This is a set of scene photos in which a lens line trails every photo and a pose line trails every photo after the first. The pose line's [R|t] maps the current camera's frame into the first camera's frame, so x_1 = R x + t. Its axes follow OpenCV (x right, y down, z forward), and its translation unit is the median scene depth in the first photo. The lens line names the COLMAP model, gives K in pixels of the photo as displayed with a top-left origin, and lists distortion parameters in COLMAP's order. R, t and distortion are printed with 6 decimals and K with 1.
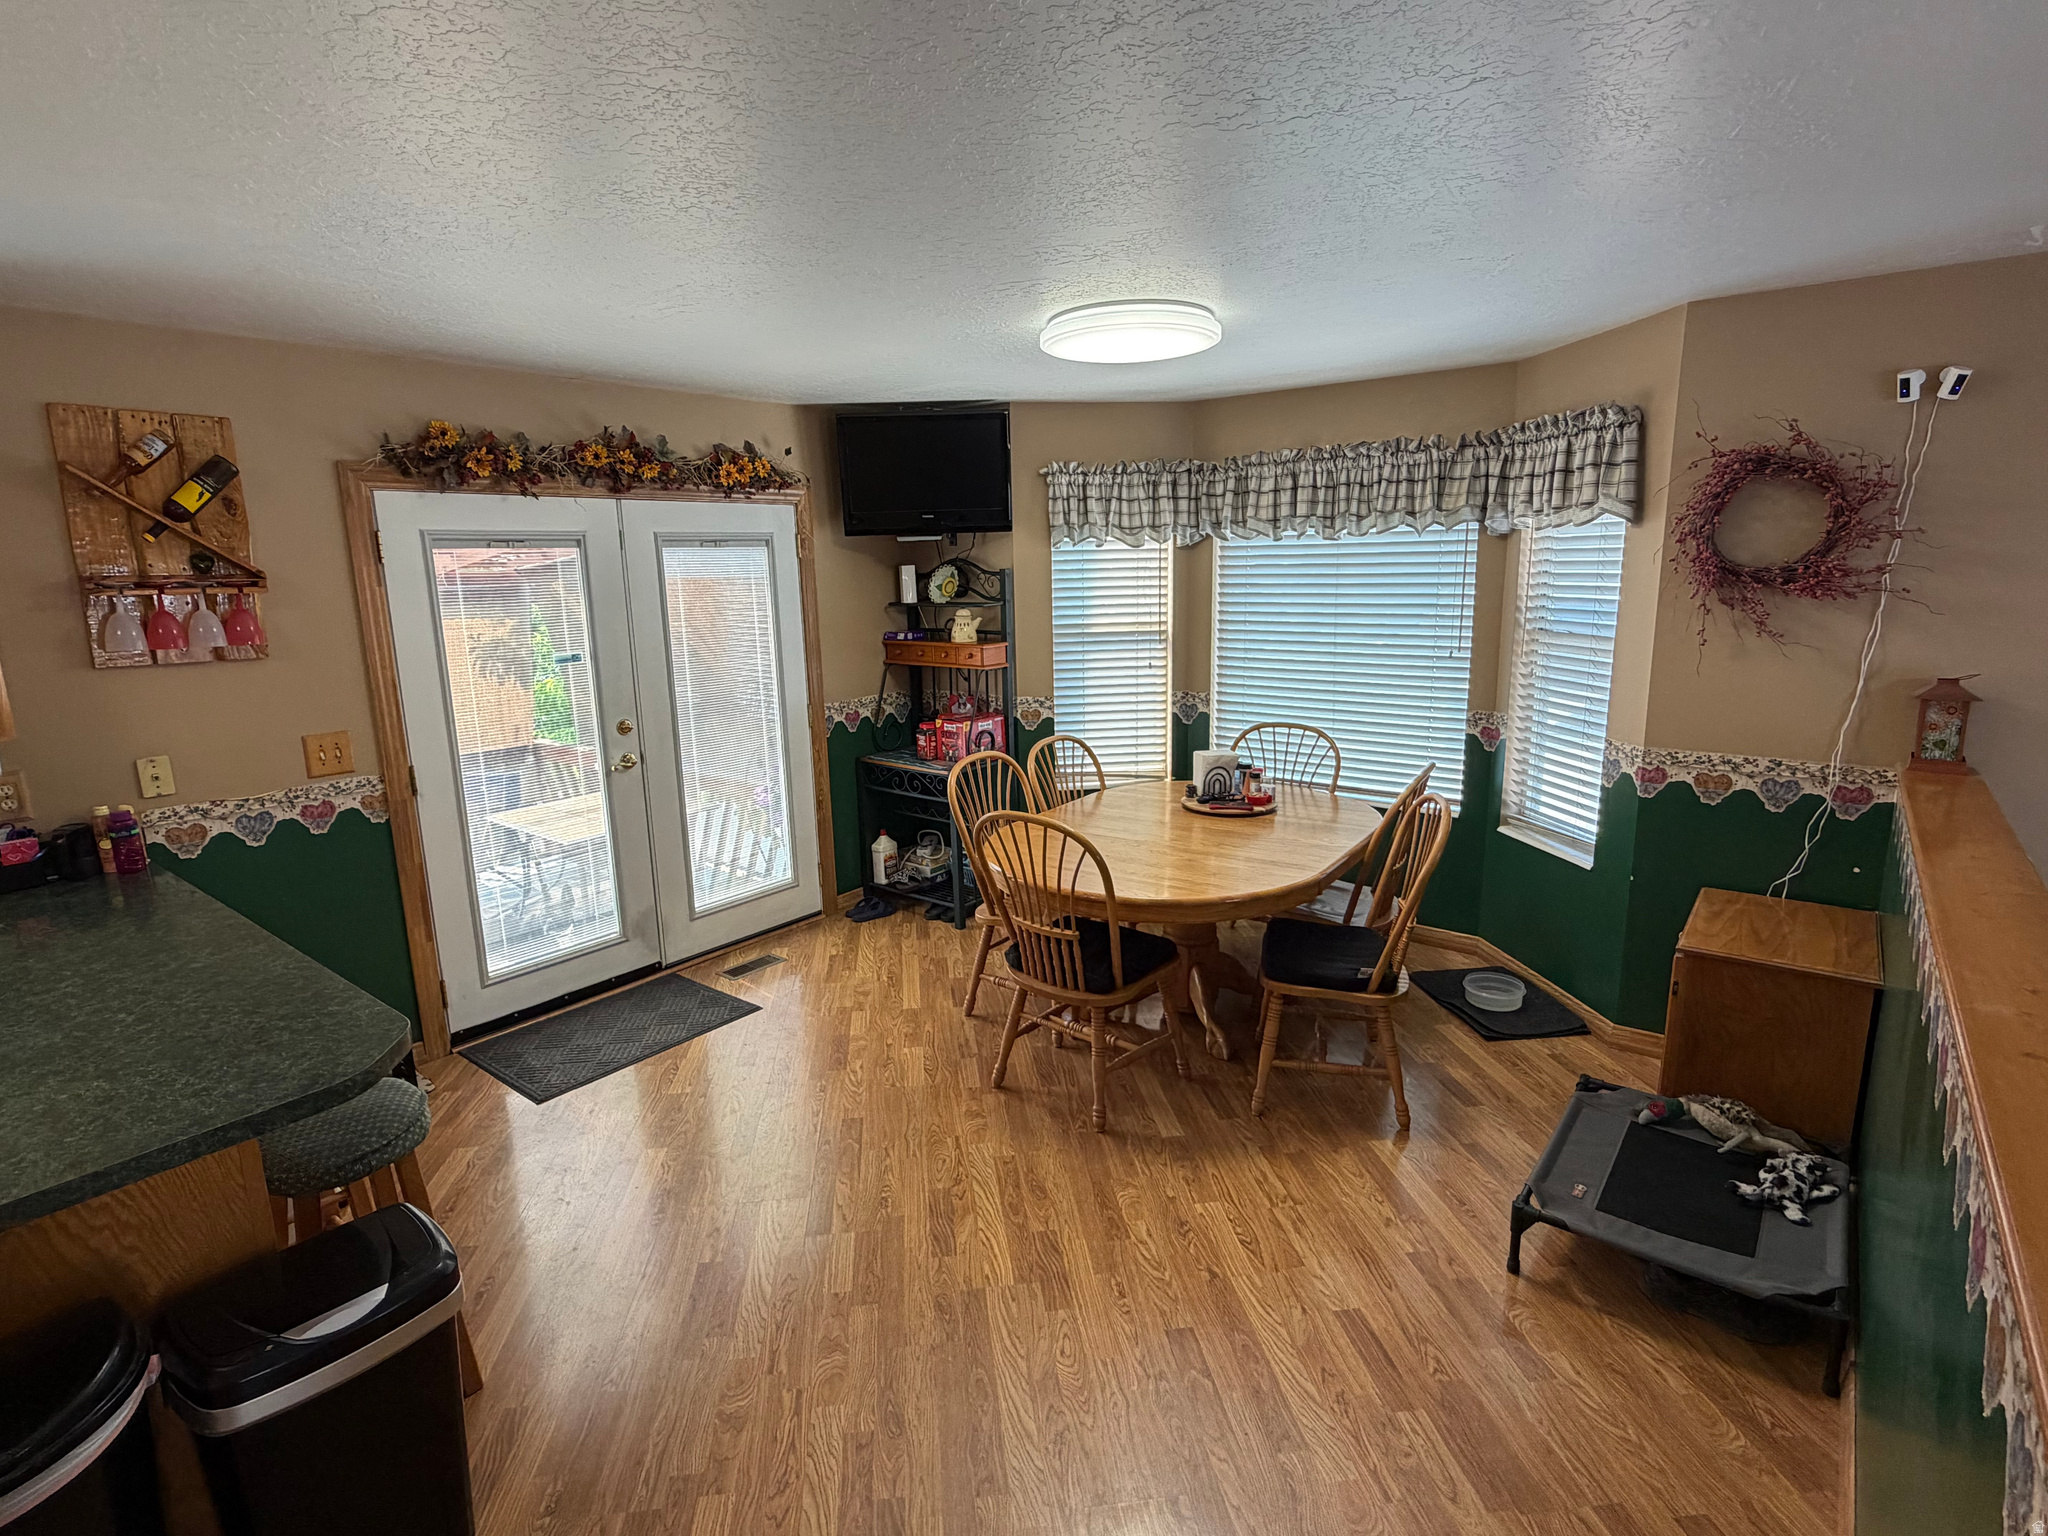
lens RADIAL K [[1019.0, 0, 1023.4], [0, 1019.0, 772.1], [0, 0, 1]] dist [0.002566, -0.002204]
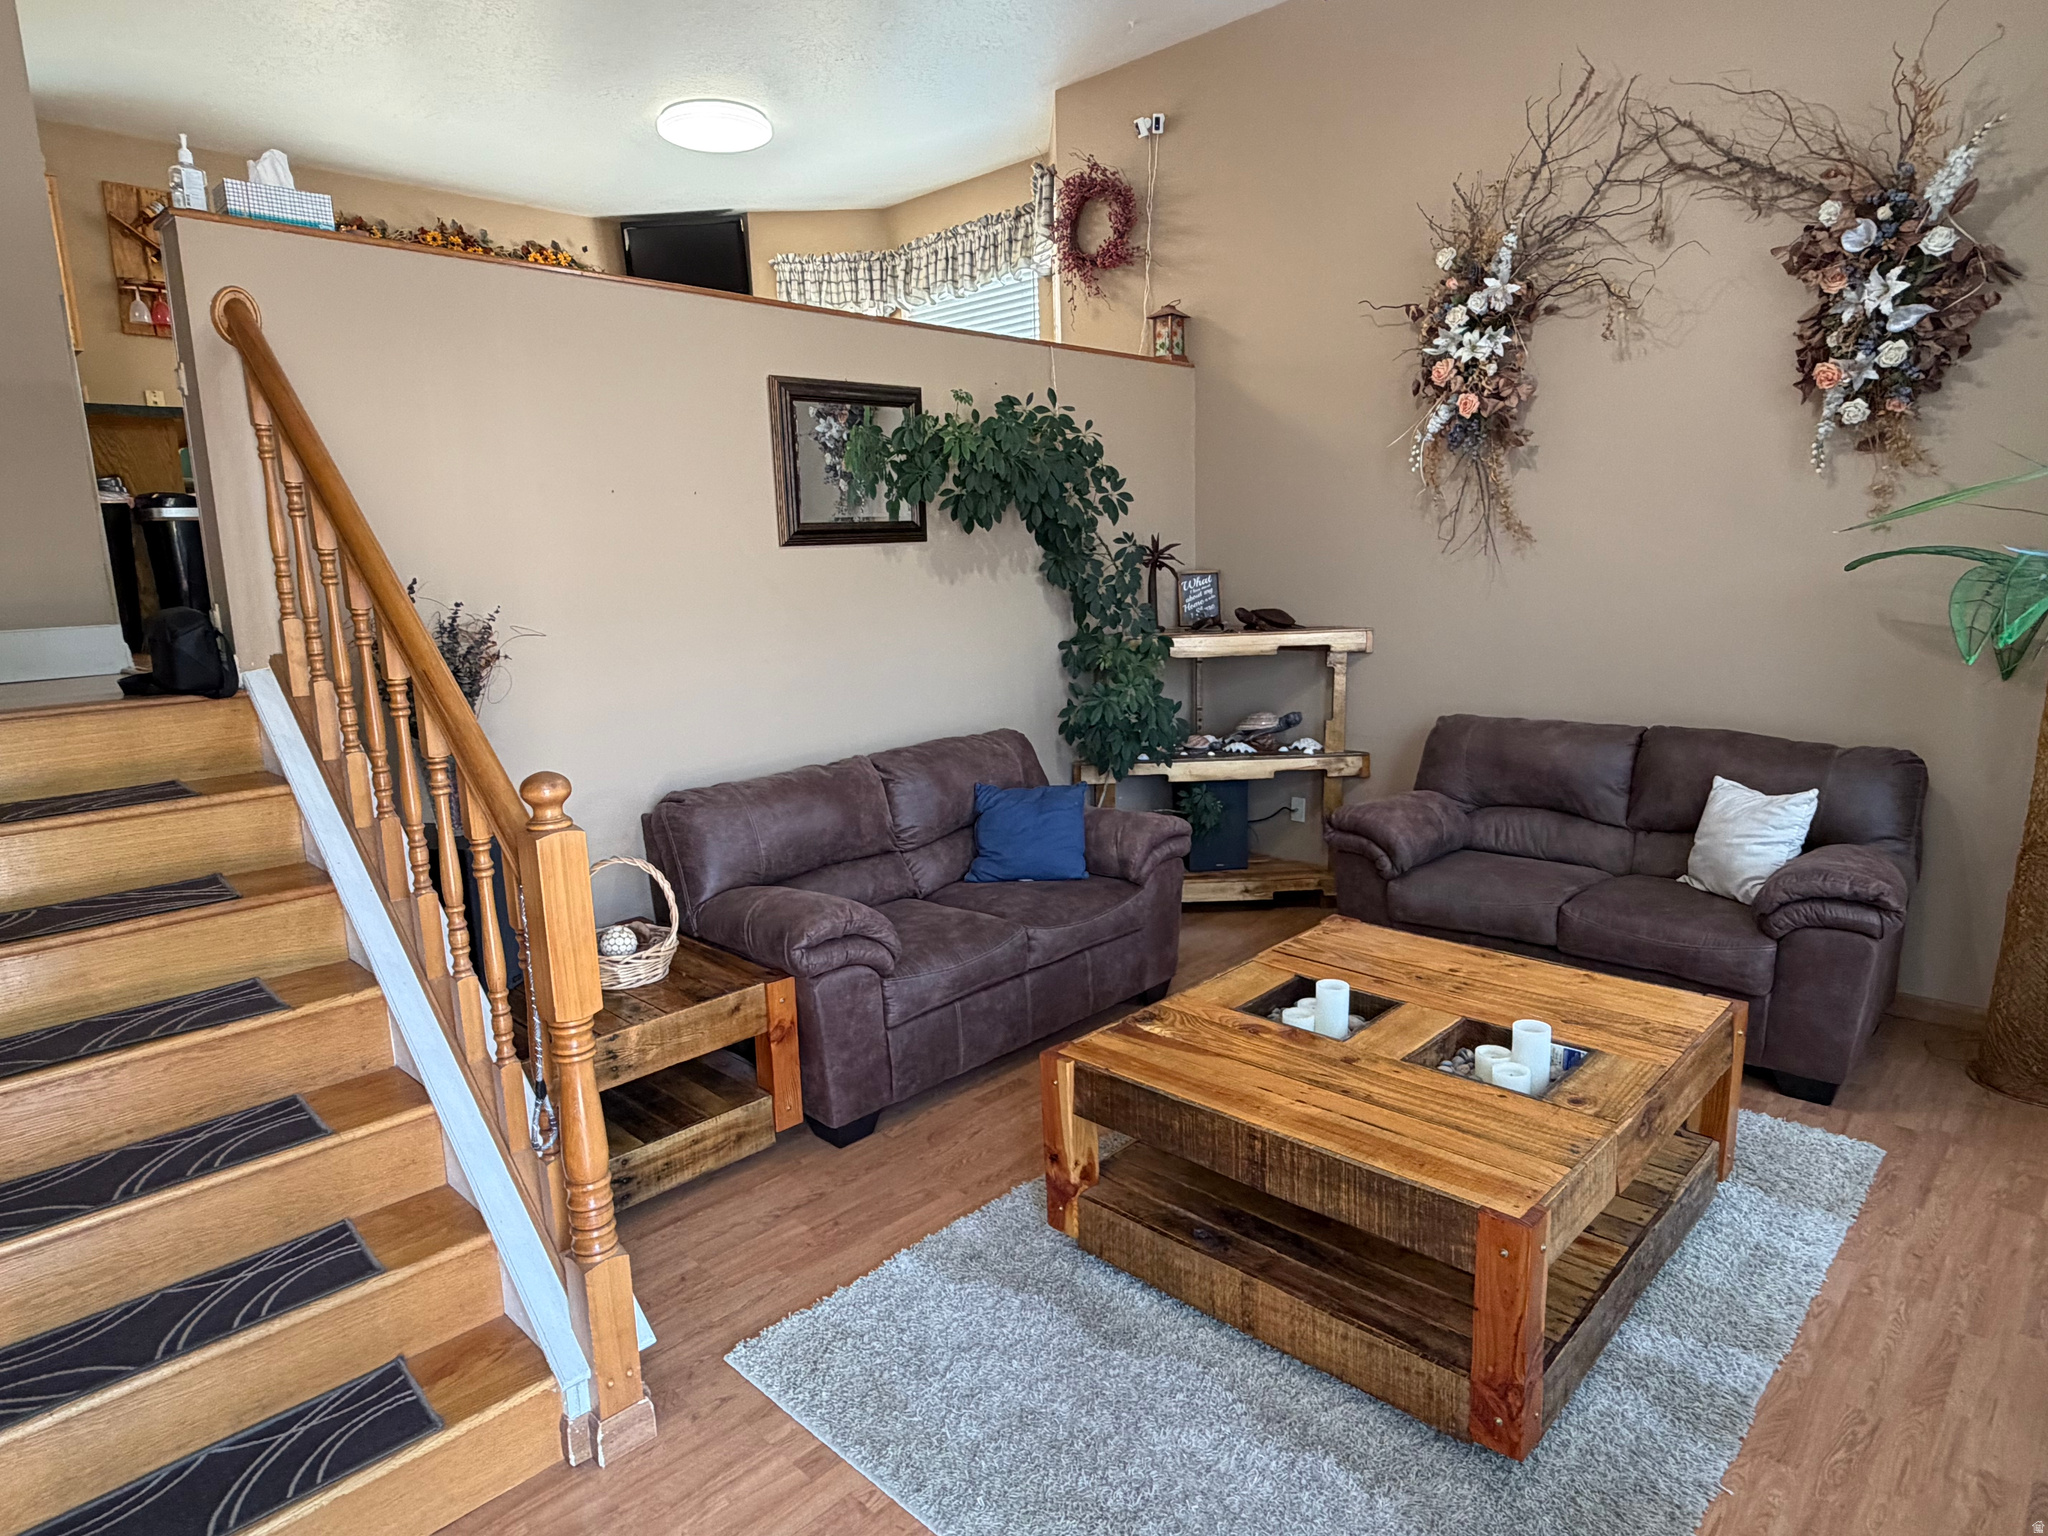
lens RADIAL K [[1189.5, 0, 1027.6], [0, 1189.5, 776.0], [0, 0, 1]] dist [-0.001930, -0.000538]
pose [[0.995345, 0.009360, -0.095924, 0.601164], [-0.010691, 0.999853, -0.013373, 0.475081], [0.095785, 0.014336, 0.995299, -0.625686]]
